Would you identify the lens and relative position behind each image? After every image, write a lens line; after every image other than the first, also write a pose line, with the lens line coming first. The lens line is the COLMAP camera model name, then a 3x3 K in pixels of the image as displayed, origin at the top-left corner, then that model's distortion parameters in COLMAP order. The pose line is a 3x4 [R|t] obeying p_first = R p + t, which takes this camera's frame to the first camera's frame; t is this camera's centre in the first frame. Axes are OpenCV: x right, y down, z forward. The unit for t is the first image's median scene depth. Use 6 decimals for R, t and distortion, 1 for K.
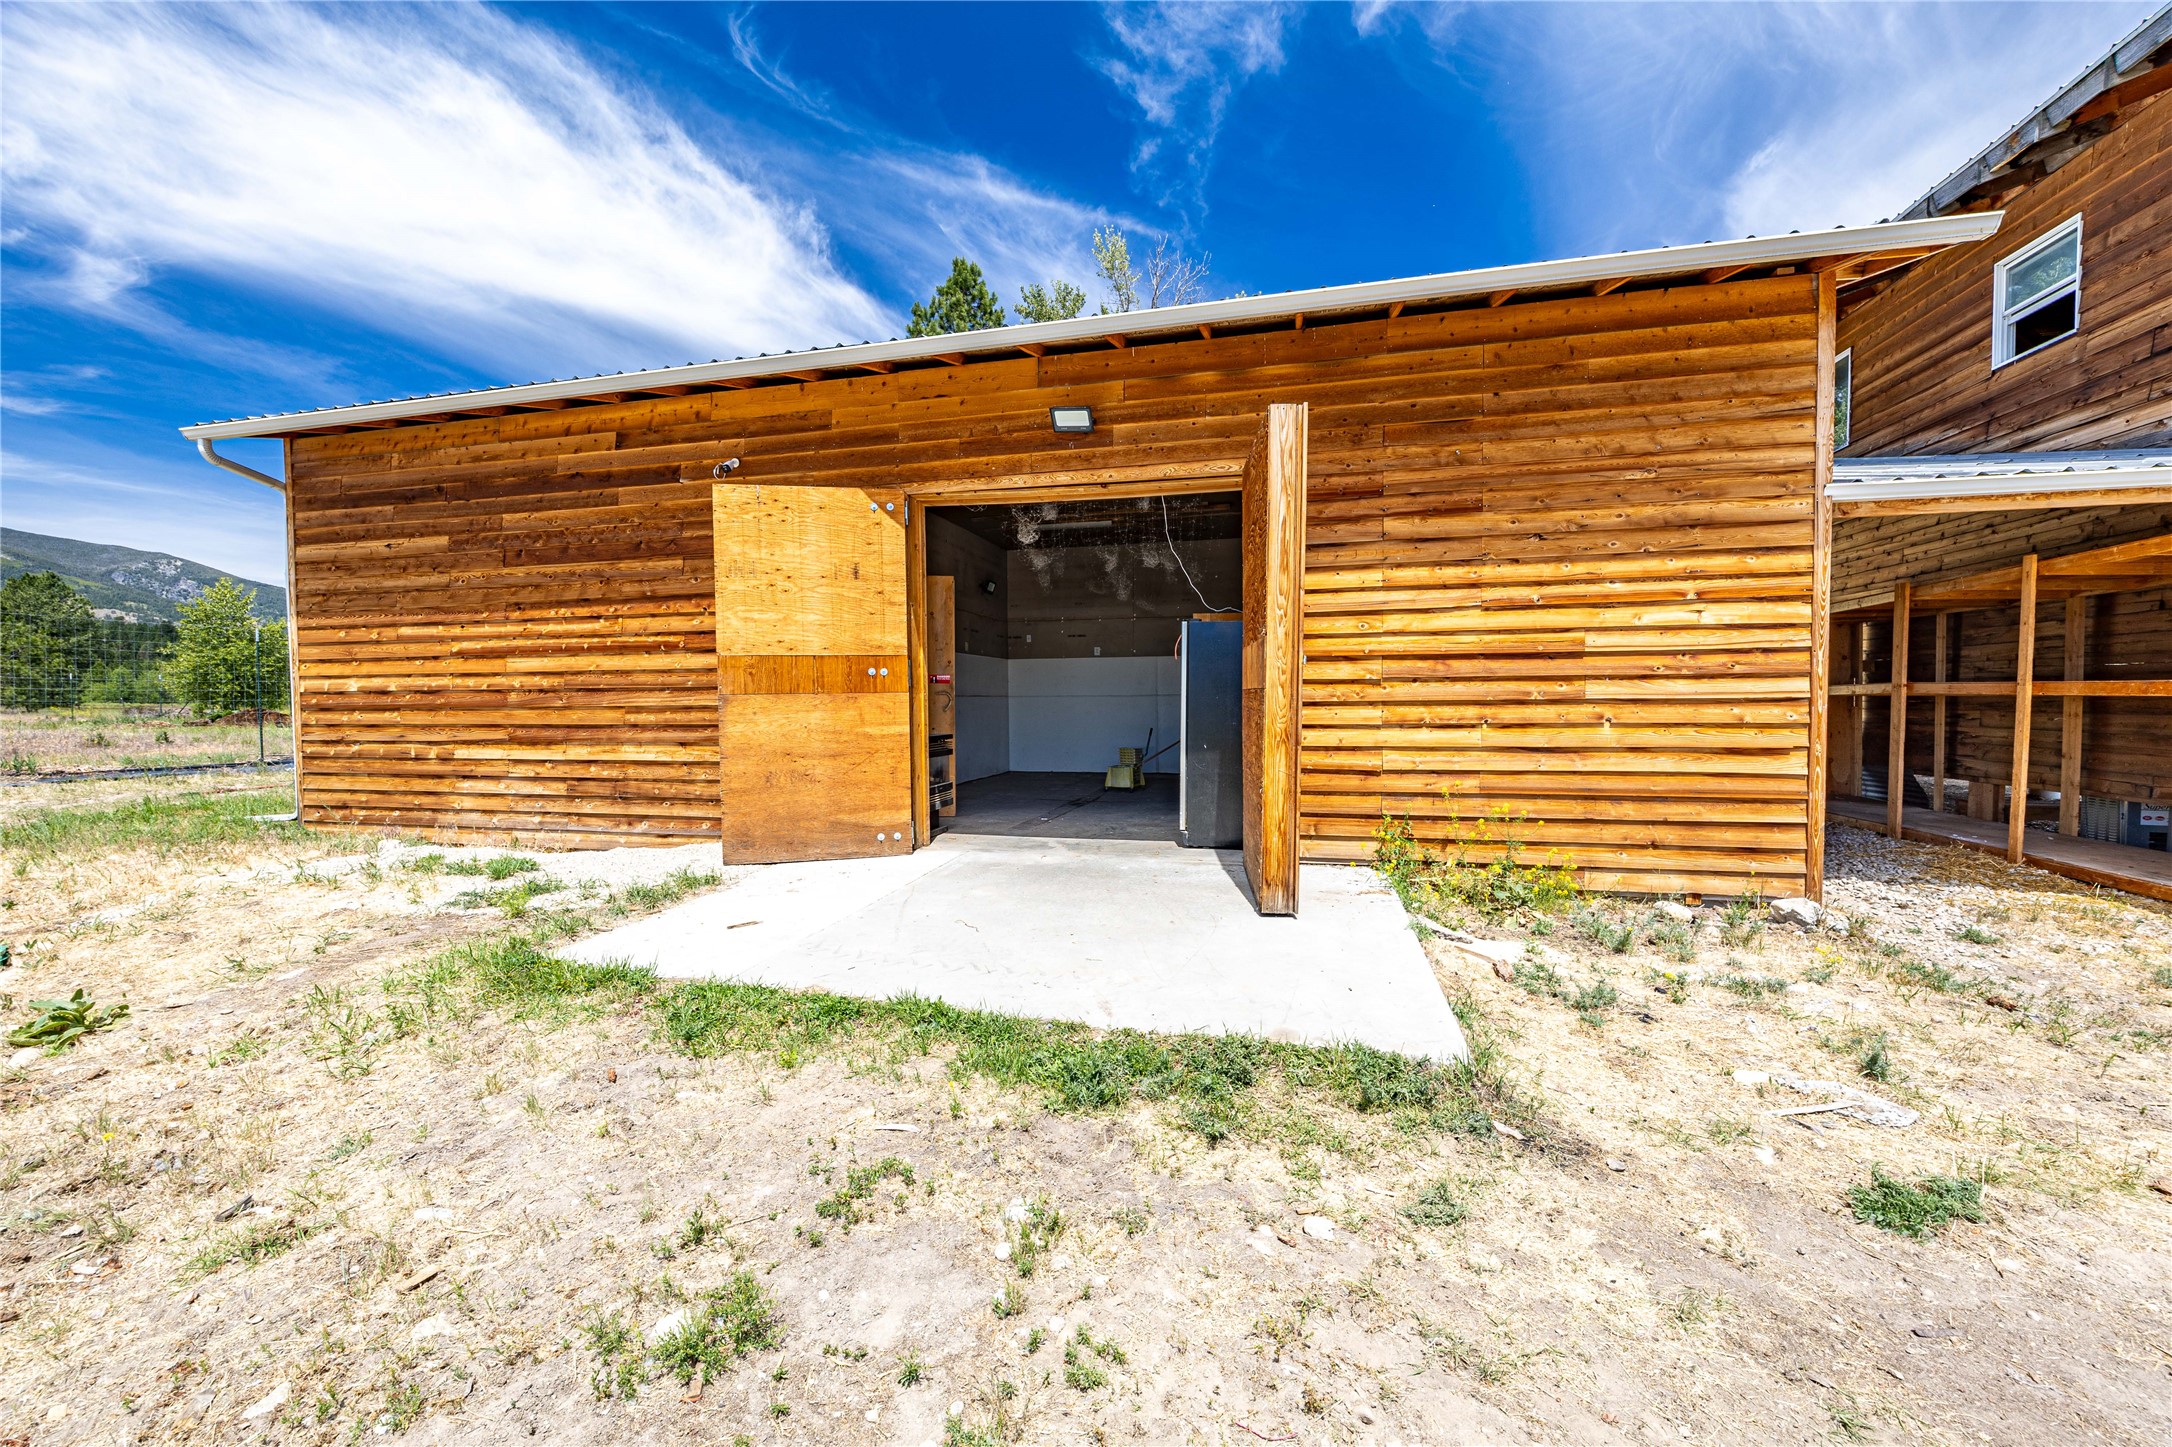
lens RADIAL K [[898.4, 0, 1083.9], [0, 898.4, 744.7], [0, 0, 1]] dist [0.000439, 0.000962]
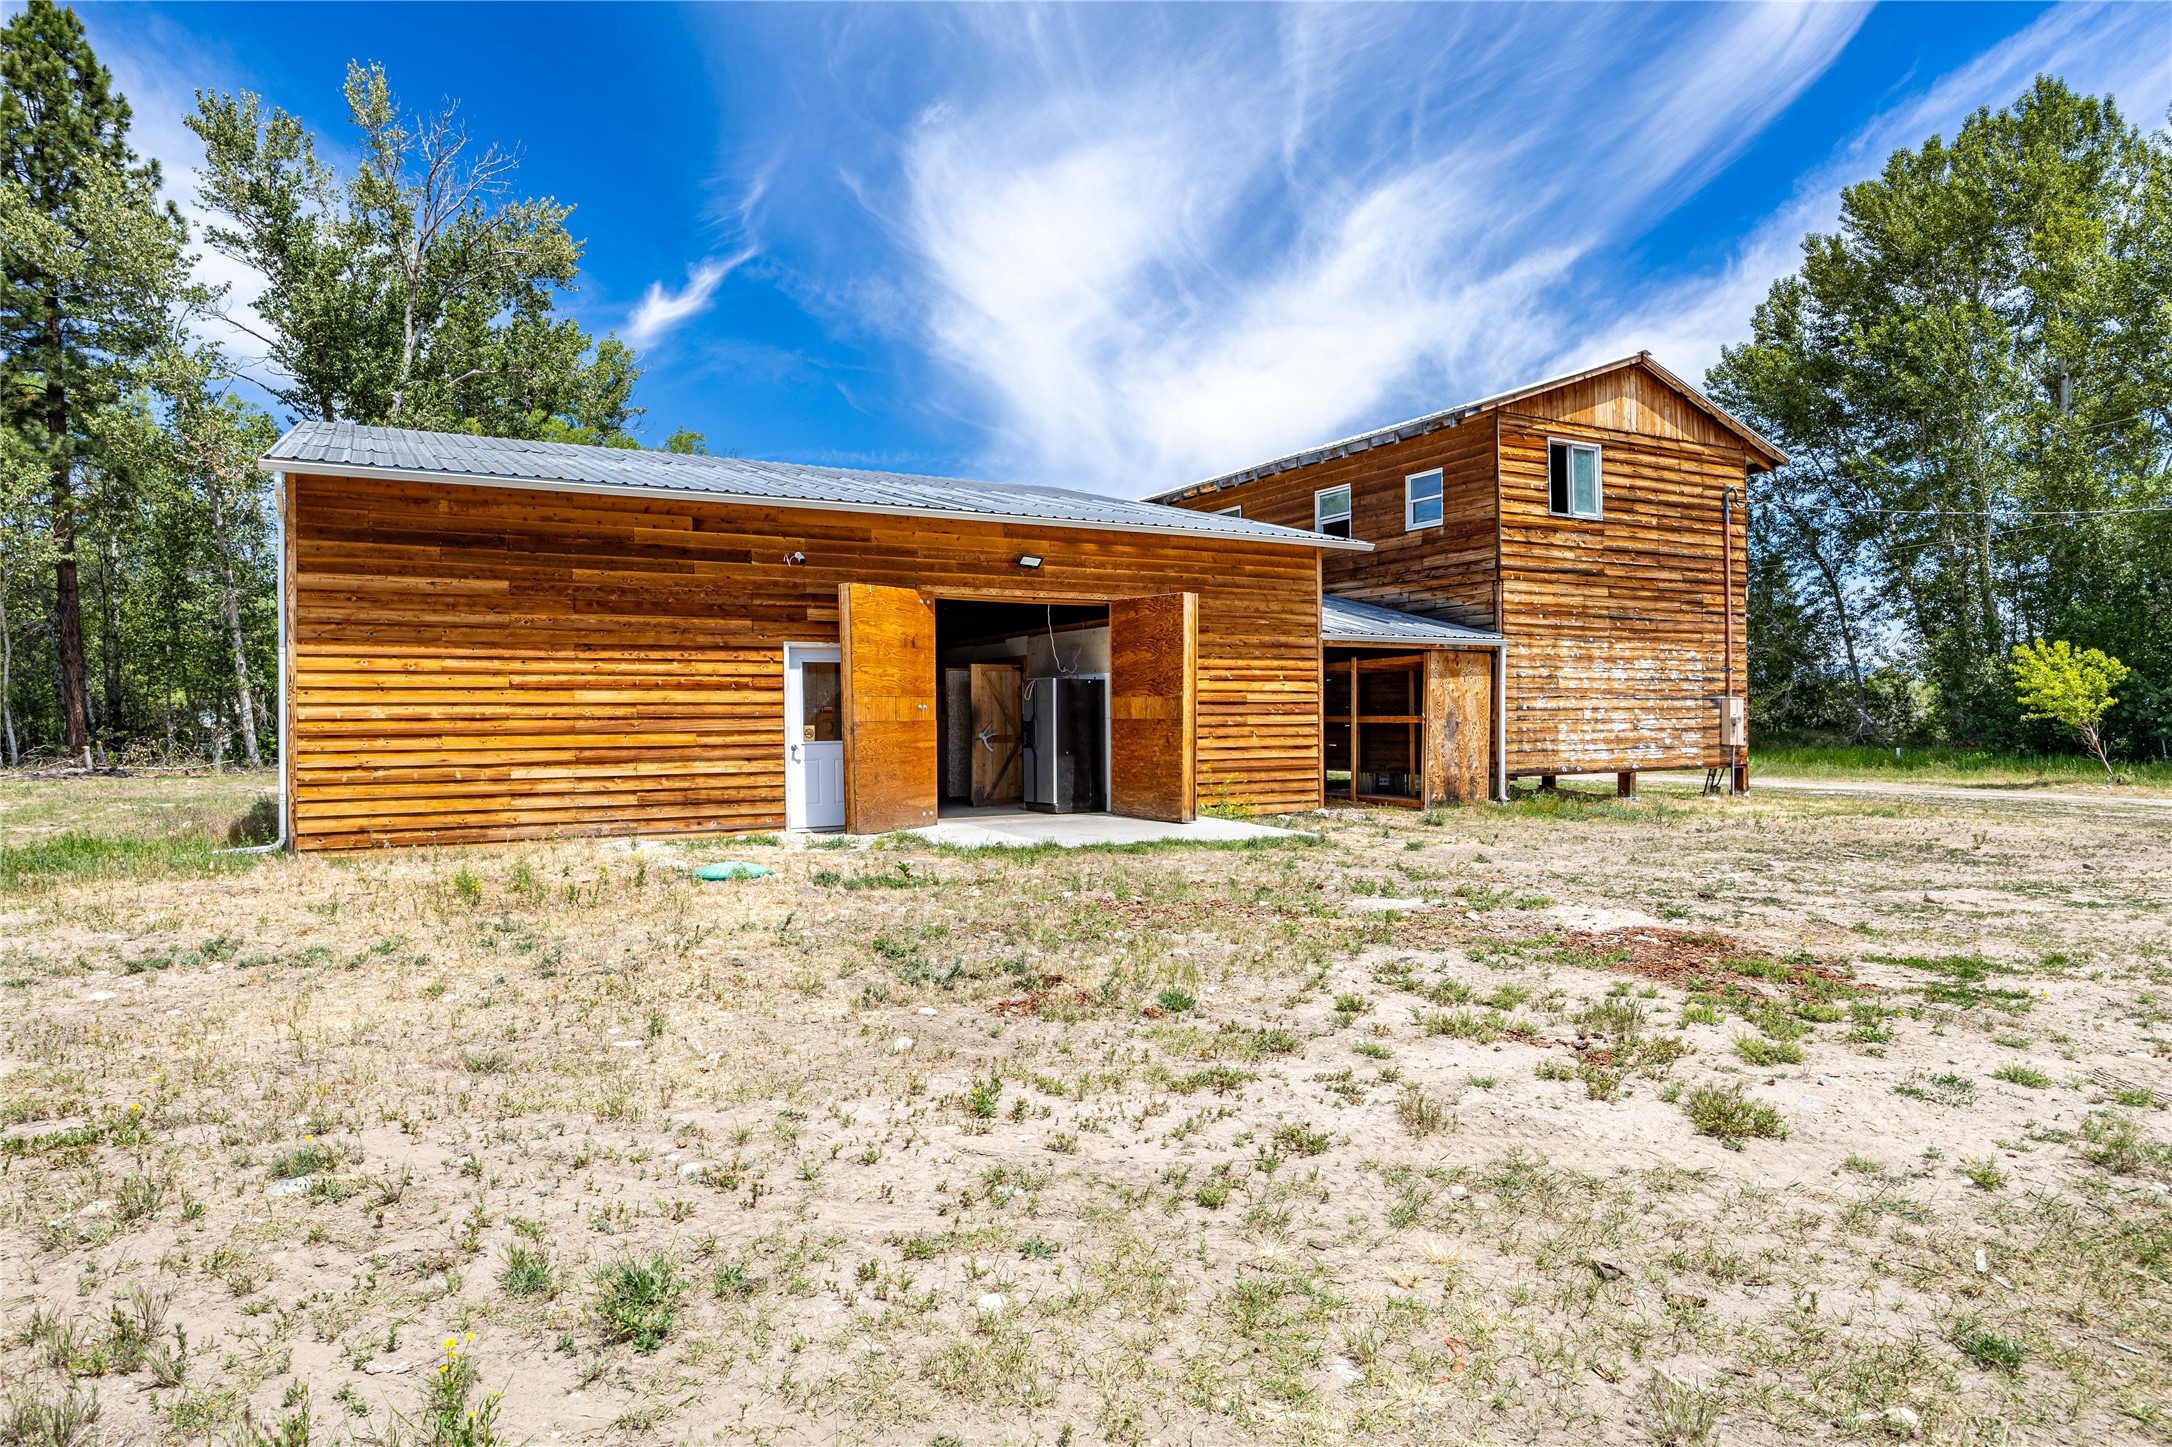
lens RADIAL K [[1329.0, 0, 1082.9], [0, 1329.0, 717.8], [0, 0, 1]] dist [-0.006176, -0.000890]
pose [[0.714322, -0.001926, 0.699814, -1.443968], [0.030022, 0.999160, -0.027895, 0.007688], [-0.699172, 0.040936, 0.713780, -0.729161]]
